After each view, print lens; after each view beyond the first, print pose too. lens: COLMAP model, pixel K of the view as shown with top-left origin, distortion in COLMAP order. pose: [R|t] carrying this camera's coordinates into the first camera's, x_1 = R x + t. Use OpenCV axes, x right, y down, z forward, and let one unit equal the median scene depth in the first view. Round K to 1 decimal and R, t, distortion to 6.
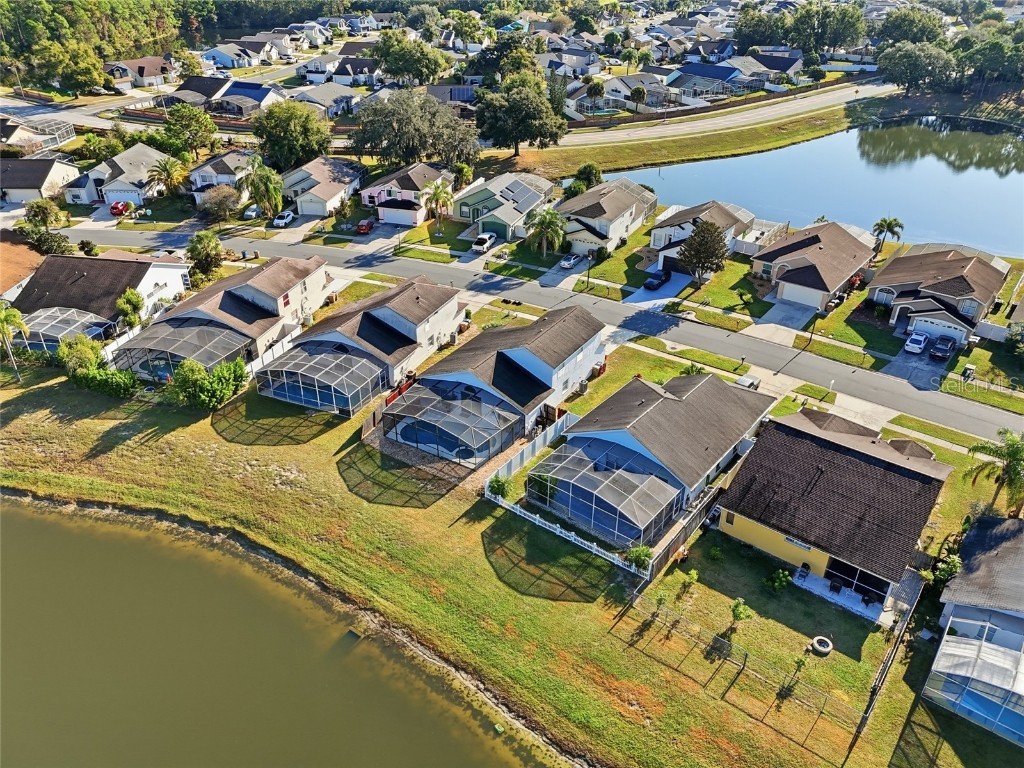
lens RADIAL K [[750.8, 0, 514.9], [0, 750.8, 388.1], [0, 0, 1]] dist [0.053857, -0.044082]
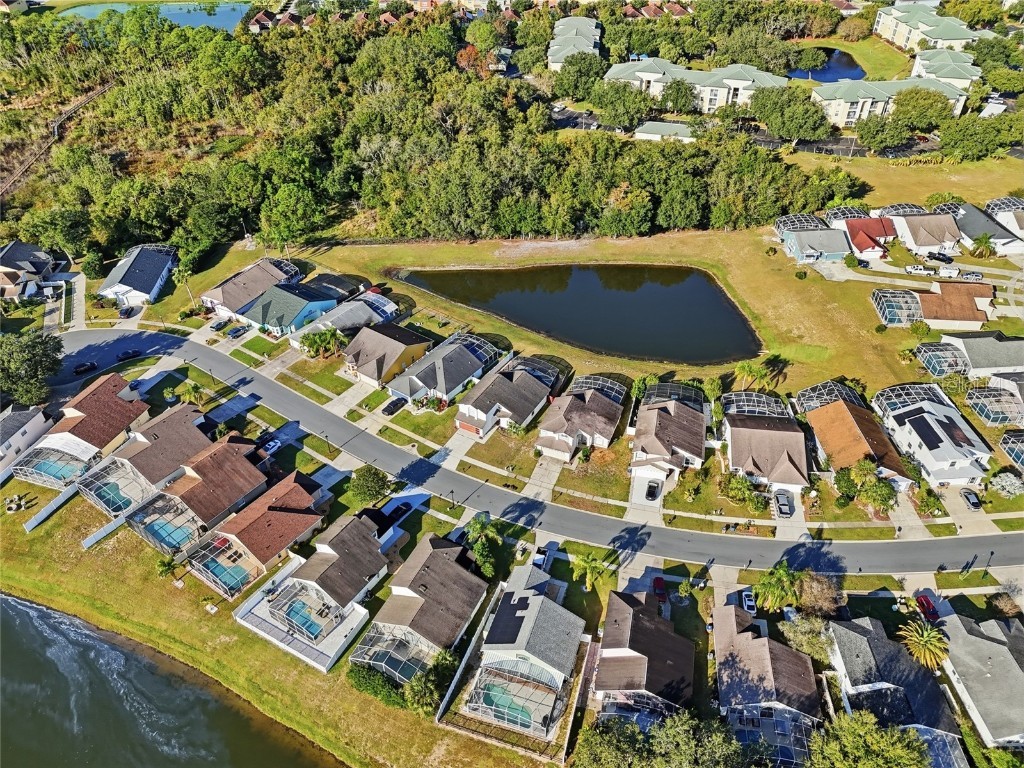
lens RADIAL K [[750.8, 0, 516.6], [0, 750.8, 380.1], [0, 0, 1]] dist [0.053857, -0.044082]
pose [[-0.999138, 0.025309, -0.032920, 0.023993], [-0.021510, 0.362673, 0.931668, -1.480622], [0.035519, 0.931573, -0.361816, 1.289859]]
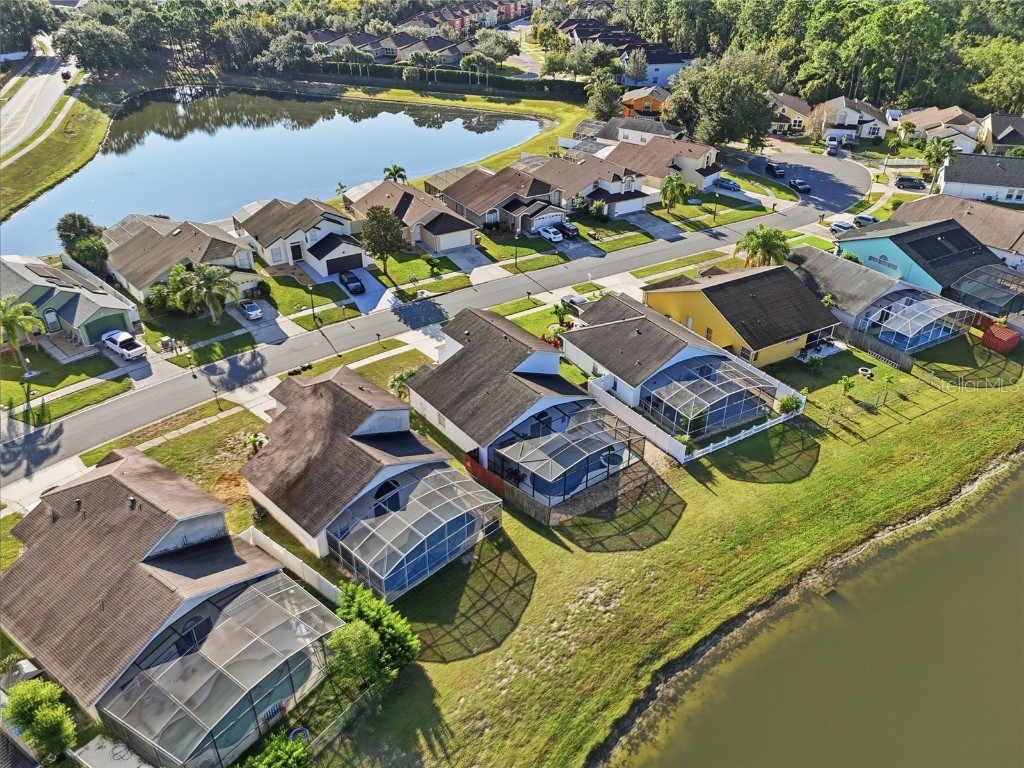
lens RADIAL K [[750.8, 0, 514.0], [0, 750.8, 388.2], [0, 0, 1]] dist [0.053857, -0.044082]
pose [[0.355440, -0.496829, 0.791722, -0.556392], [0.474982, 0.825524, 0.304800, -0.229007], [-0.805018, 0.267716, 0.529409, 0.380026]]
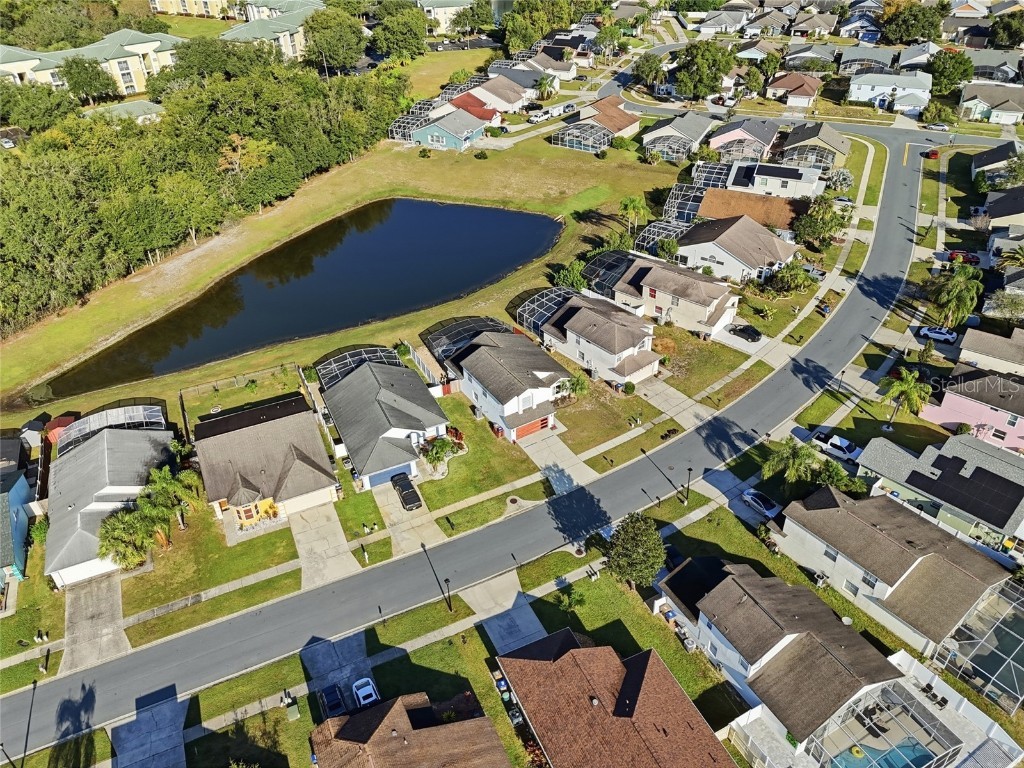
lens RADIAL K [[750.8, 0, 515.7], [0, 750.8, 383.9], [0, 0, 1]] dist [0.053857, -0.044082]
pose [[-0.446631, 0.514082, -0.732284, 0.731429], [-0.442955, 0.584063, 0.680192, -0.696607], [0.777374, 0.628164, -0.033146, 0.813152]]
